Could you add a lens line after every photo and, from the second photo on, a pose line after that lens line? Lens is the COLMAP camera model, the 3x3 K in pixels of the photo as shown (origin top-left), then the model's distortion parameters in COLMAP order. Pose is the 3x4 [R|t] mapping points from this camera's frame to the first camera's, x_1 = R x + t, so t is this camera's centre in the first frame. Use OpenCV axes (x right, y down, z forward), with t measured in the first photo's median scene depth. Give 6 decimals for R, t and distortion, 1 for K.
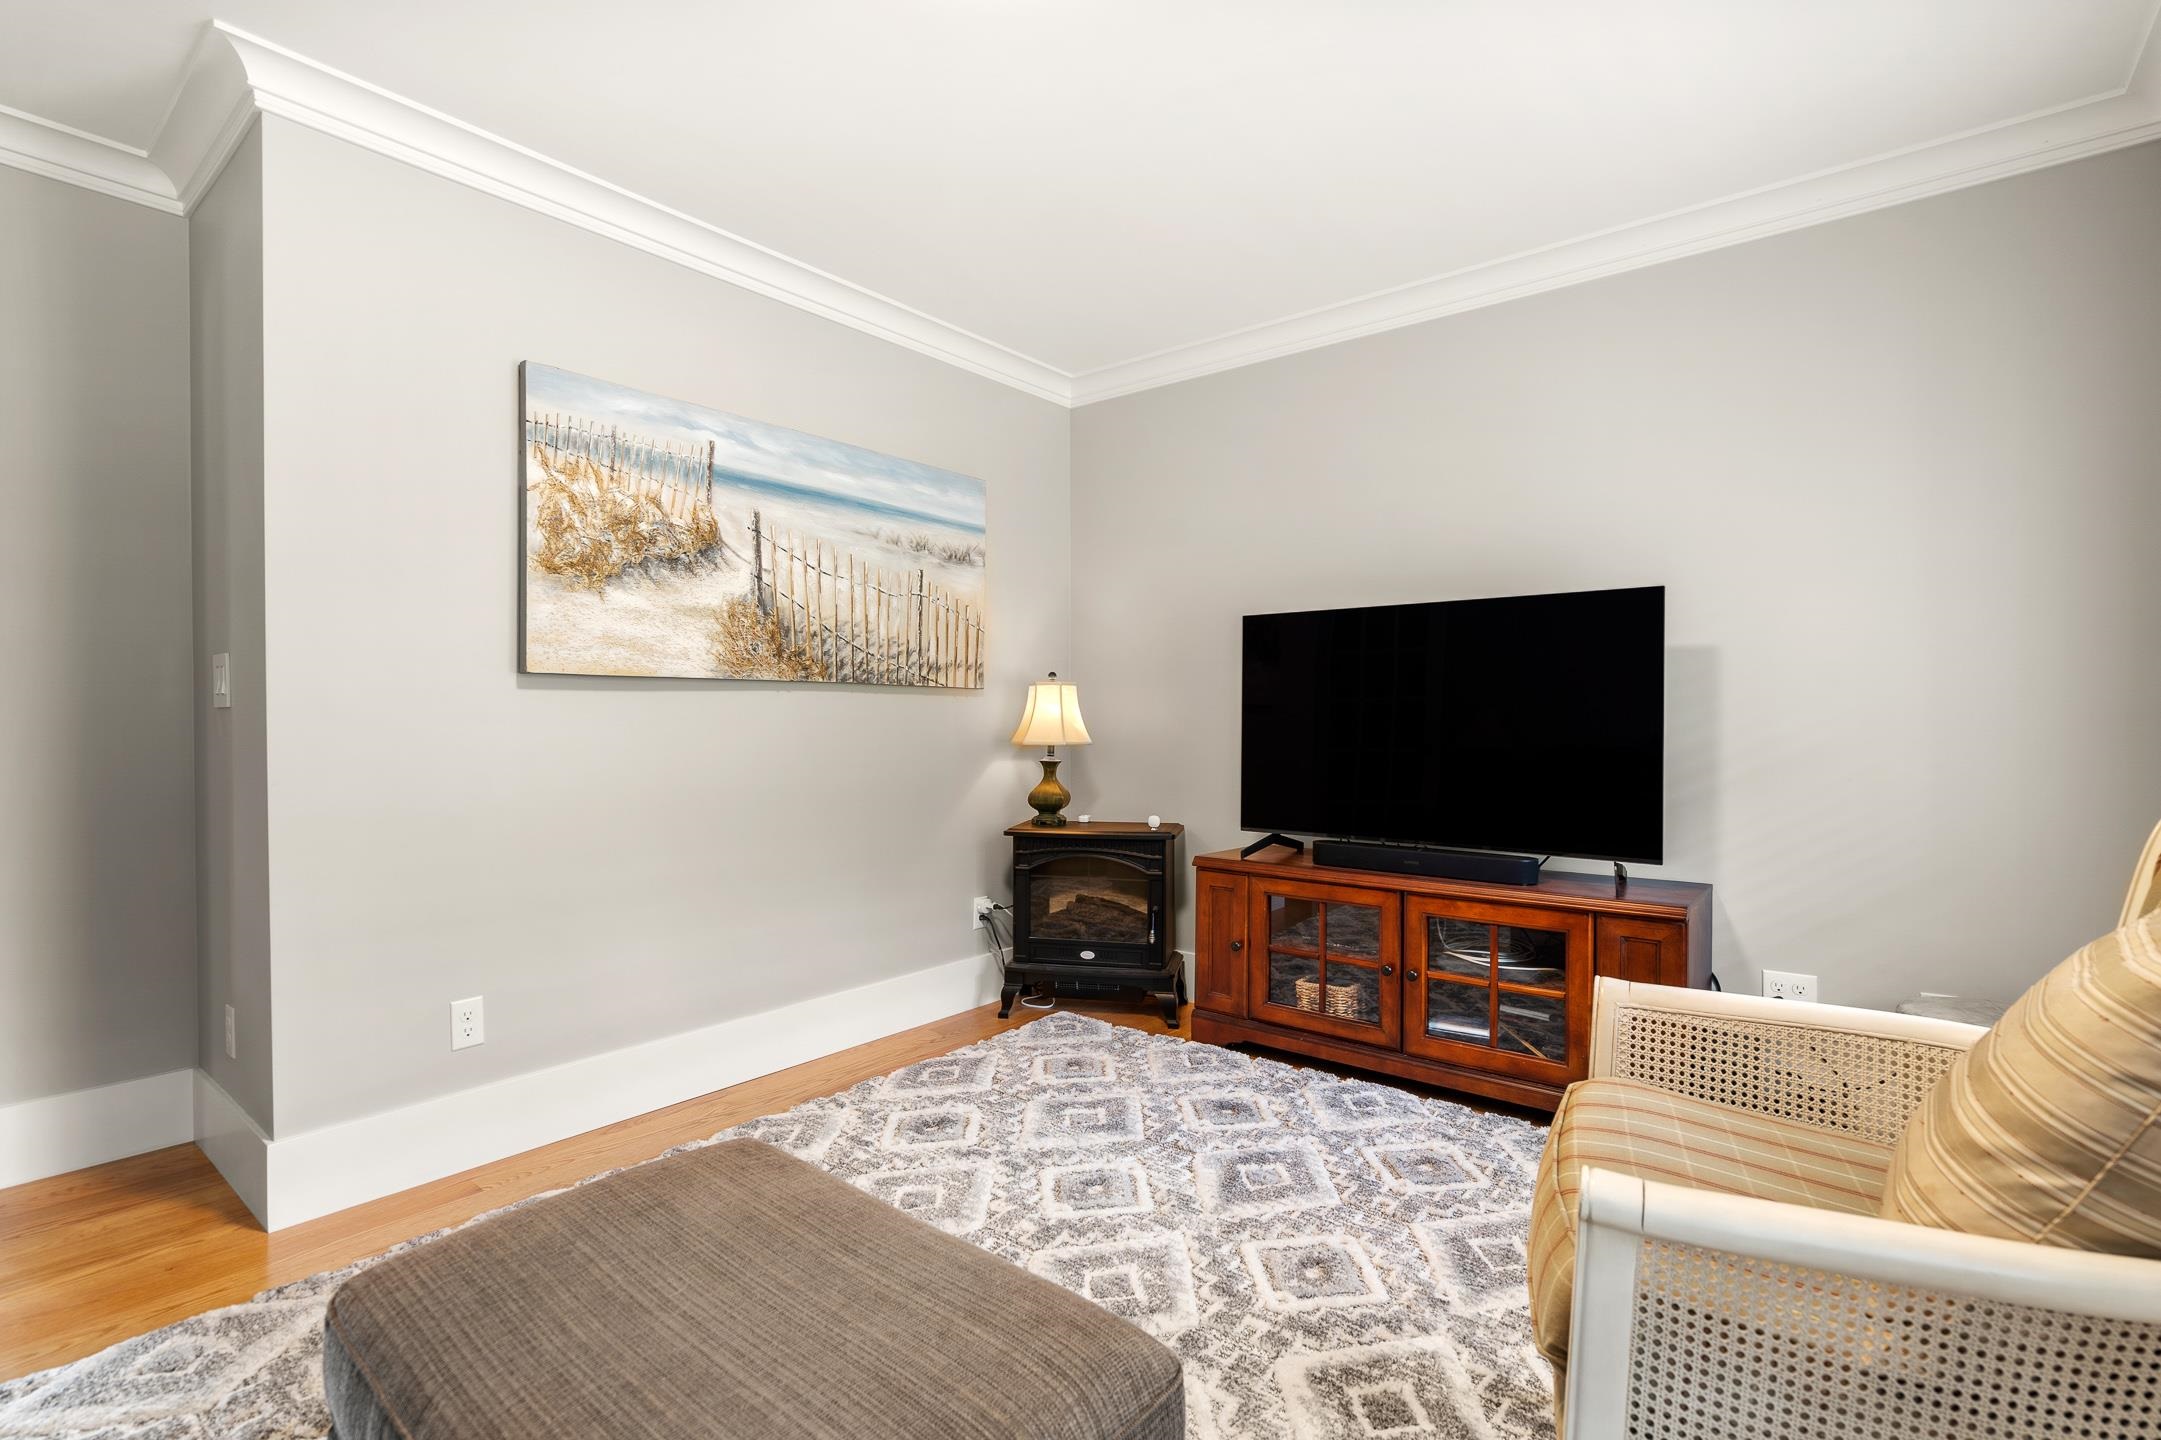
lens RADIAL K [[990.5, 0, 1064.1], [0, 990.5, 721.6], [0, 0, 1]] dist [-0.002910, 0.003710]
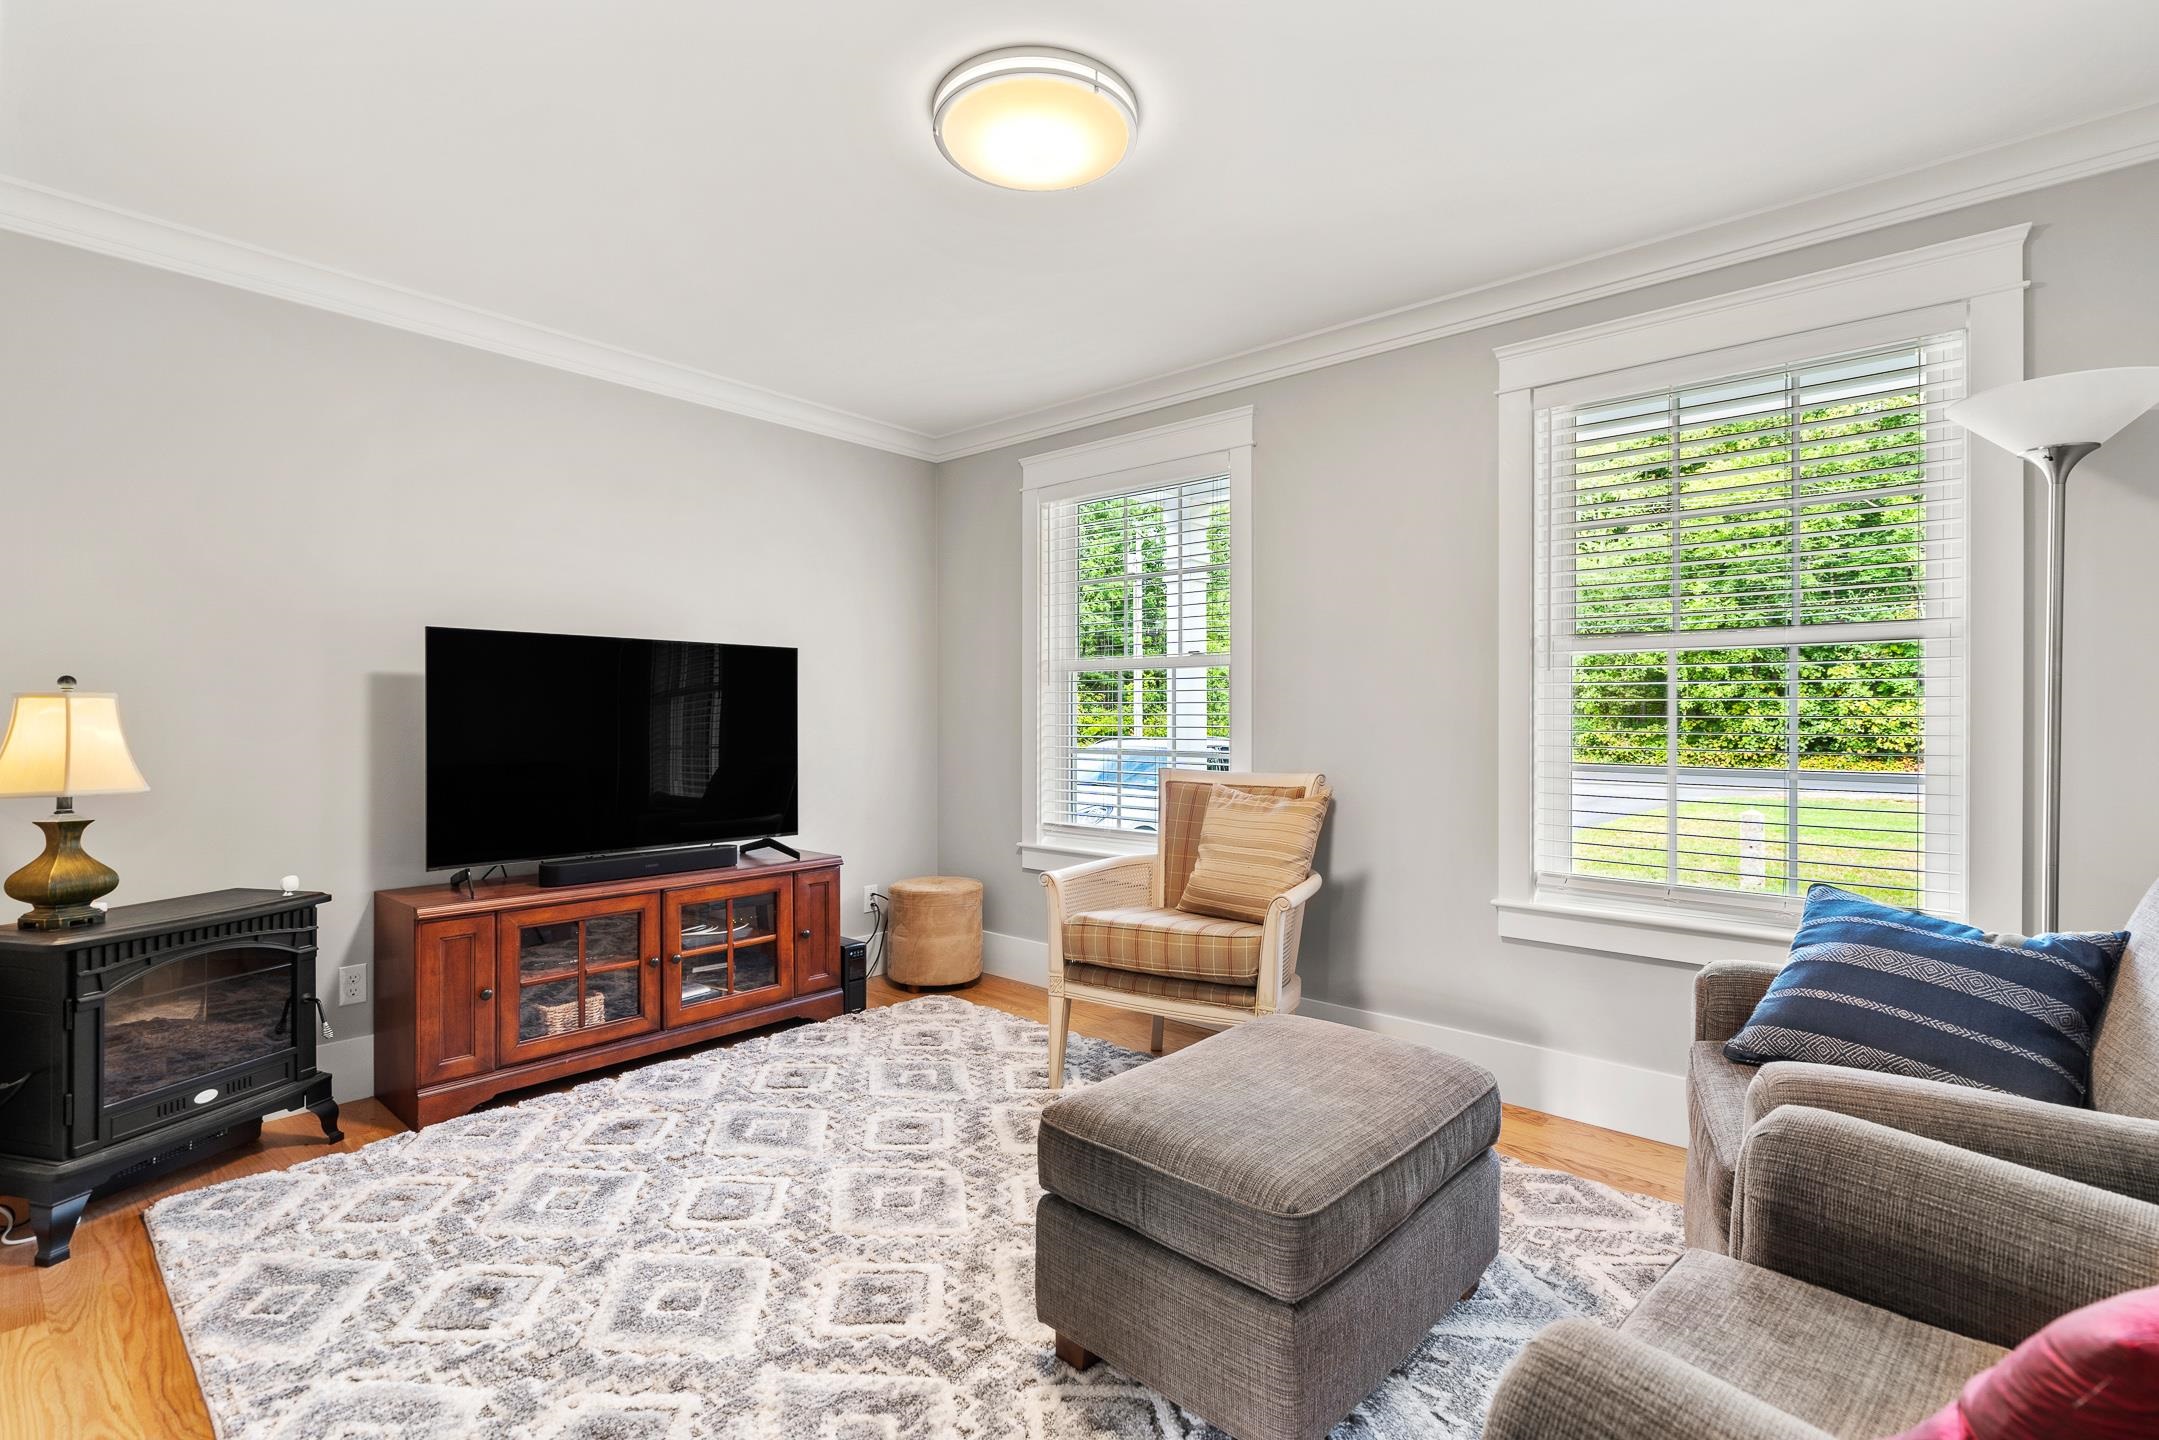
lens RADIAL K [[989.6, 0, 1062.7], [0, 989.6, 718.2], [0, 0, 1]] dist [-0.002910, 0.003710]
pose [[0.054804, -0.003618, 0.998491, -0.792791], [0.002728, 0.999990, 0.003473, -0.032744], [-0.998493, 0.002533, 0.054813, 0.473707]]
